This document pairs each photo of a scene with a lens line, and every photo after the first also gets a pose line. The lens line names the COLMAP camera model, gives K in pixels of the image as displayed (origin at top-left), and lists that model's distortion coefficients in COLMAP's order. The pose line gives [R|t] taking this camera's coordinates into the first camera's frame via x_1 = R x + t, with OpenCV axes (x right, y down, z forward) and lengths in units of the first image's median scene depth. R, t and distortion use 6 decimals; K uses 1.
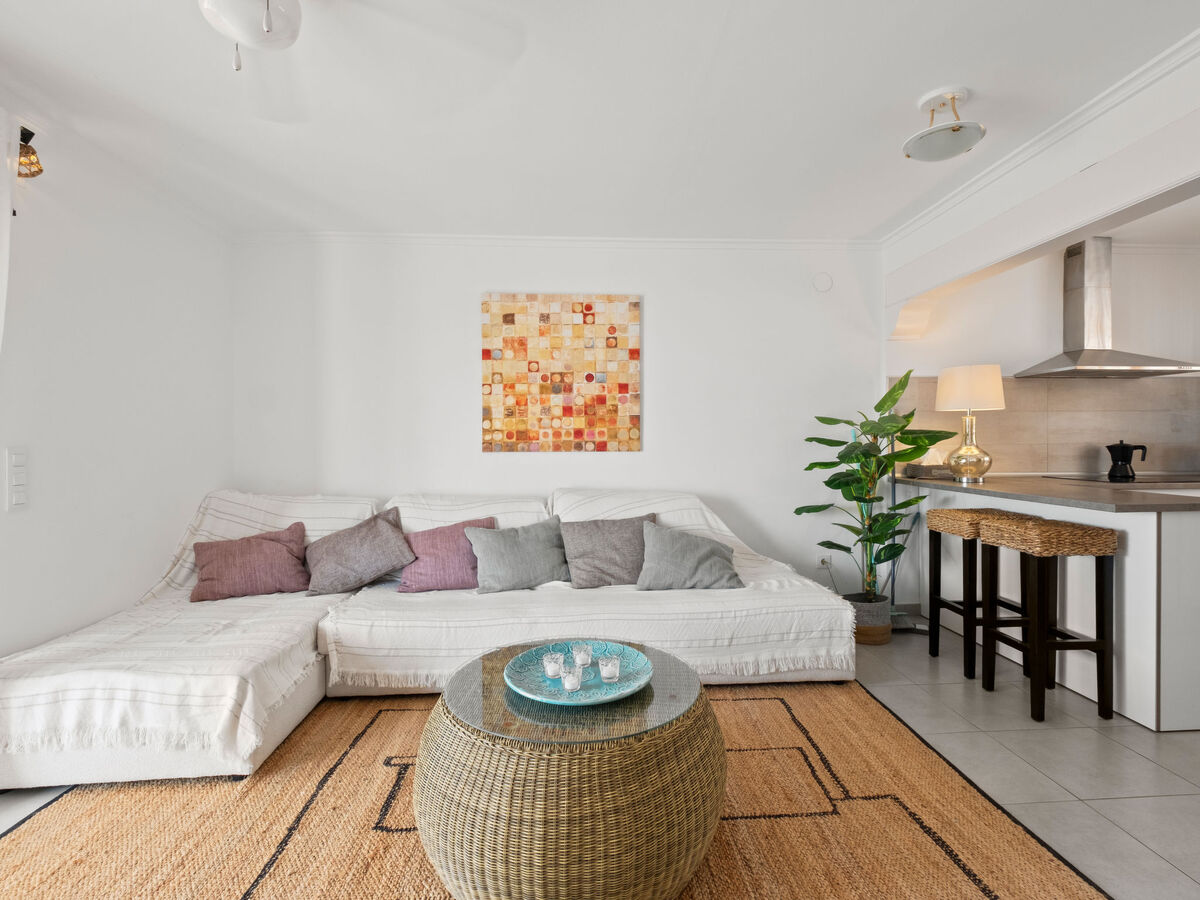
lens RADIAL K [[584.0, 0, 604.1], [0, 584.0, 445.5], [0, 0, 1]] dist [0.009279, -0.008139]
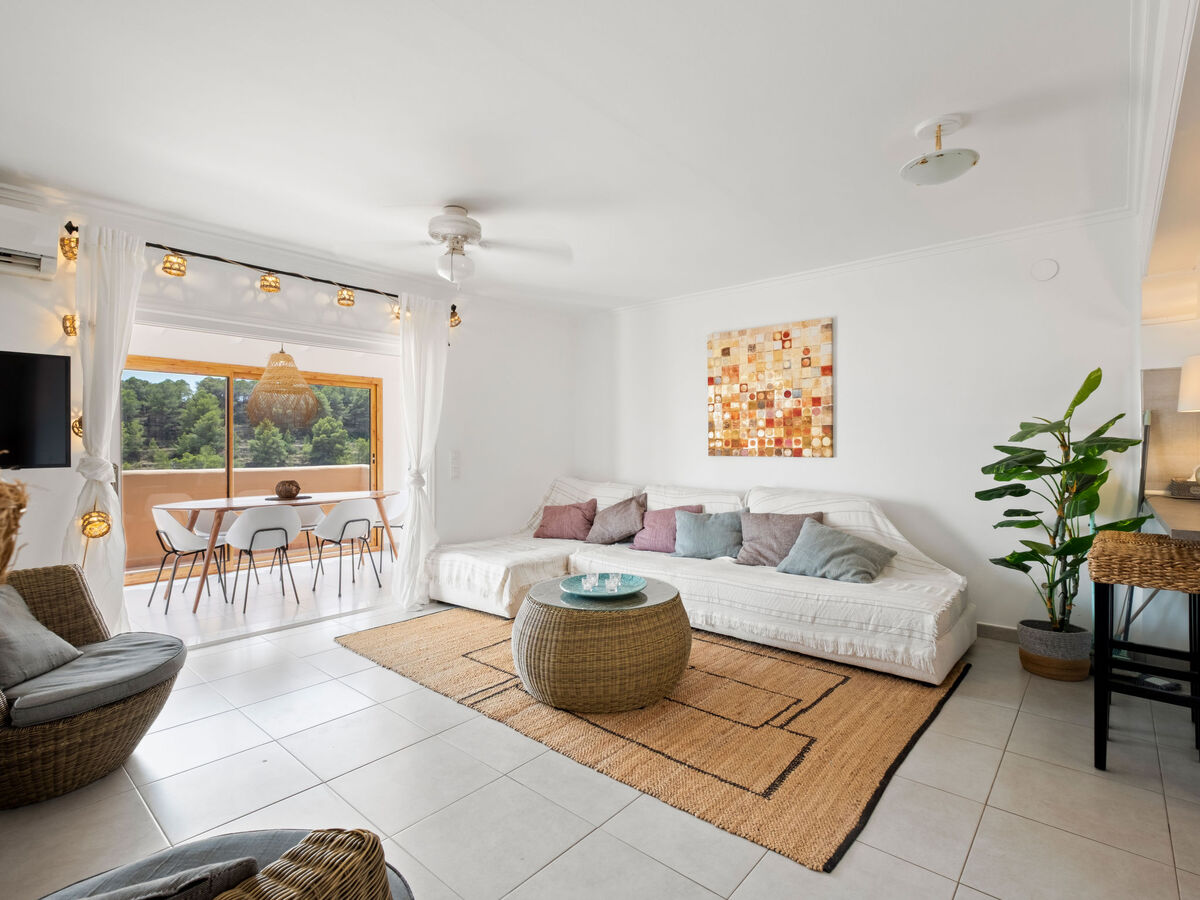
lens RADIAL K [[584.0, 0, 604.1], [0, 584.0, 445.5], [0, 0, 1]] dist [0.009279, -0.008139]
pose [[0.720134, 0.002535, -0.693830, 0.531172], [-0.006303, 0.999976, -0.002889, -0.006906], [0.693806, 0.006454, 0.720133, -0.104093]]
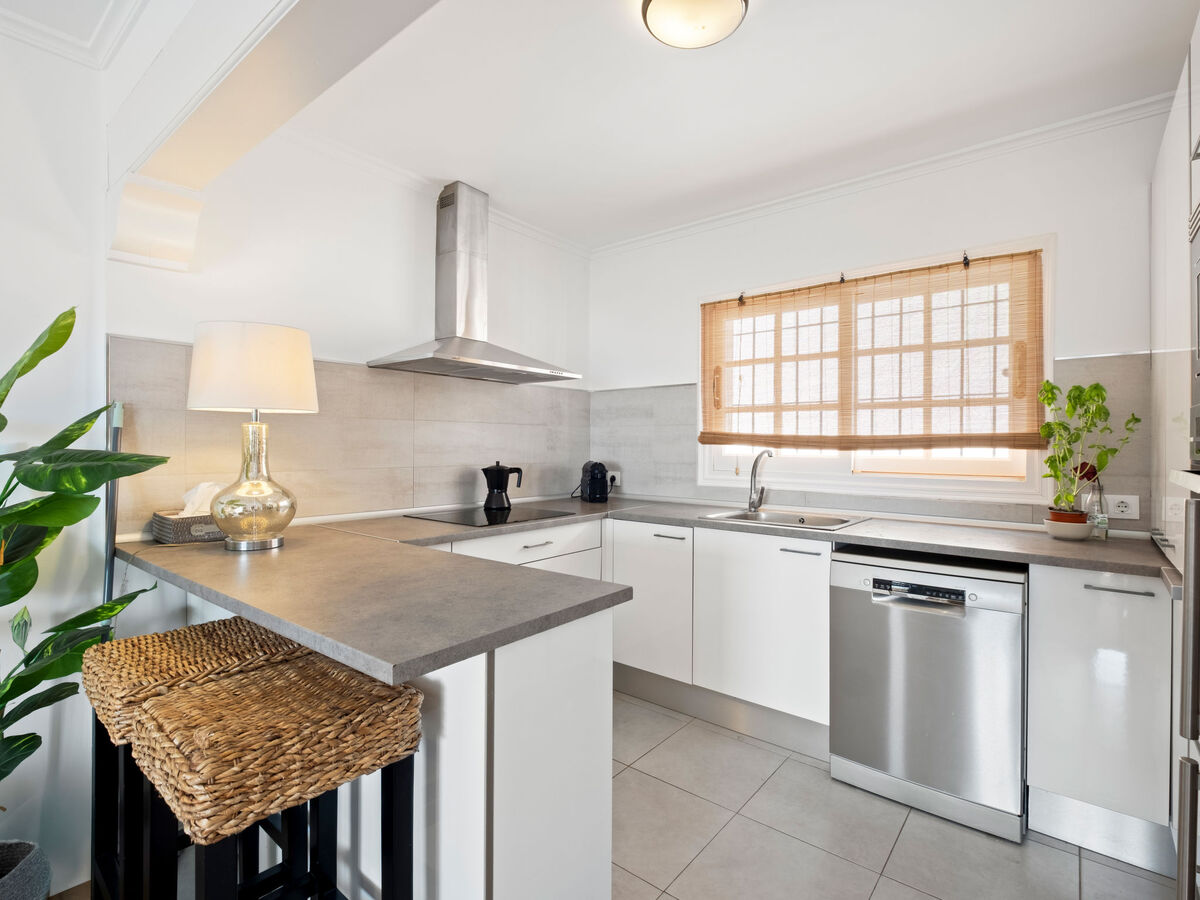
lens RADIAL K [[584.0, 0, 604.1], [0, 584.0, 445.5], [0, 0, 1]] dist [0.009279, -0.008139]
pose [[0.668024, 0.007096, 0.744106, 0.415667], [-0.001210, 0.999964, -0.008449, -0.024060], [-0.744139, 0.004744, 0.668009, 0.391060]]
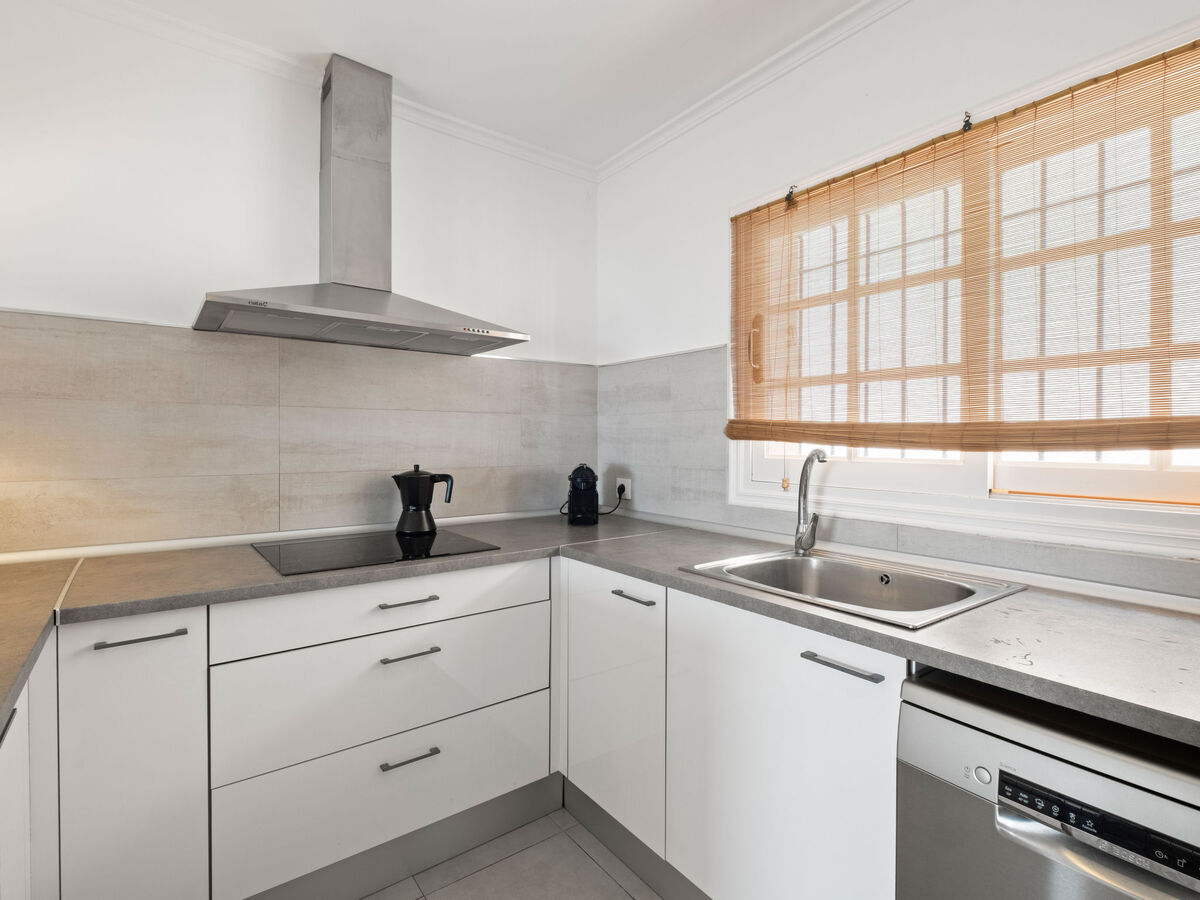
lens RADIAL K [[591.4, 0, 601.0], [0, 591.4, 445.7], [0, 0, 1]] dist [0.004366, -0.007315]
pose [[0.831276, 0.001230, 0.555858, 0.745483], [-0.001218, 0.999999, -0.000392, -0.027245], [-0.555858, -0.000351, 0.831277, 0.468954]]
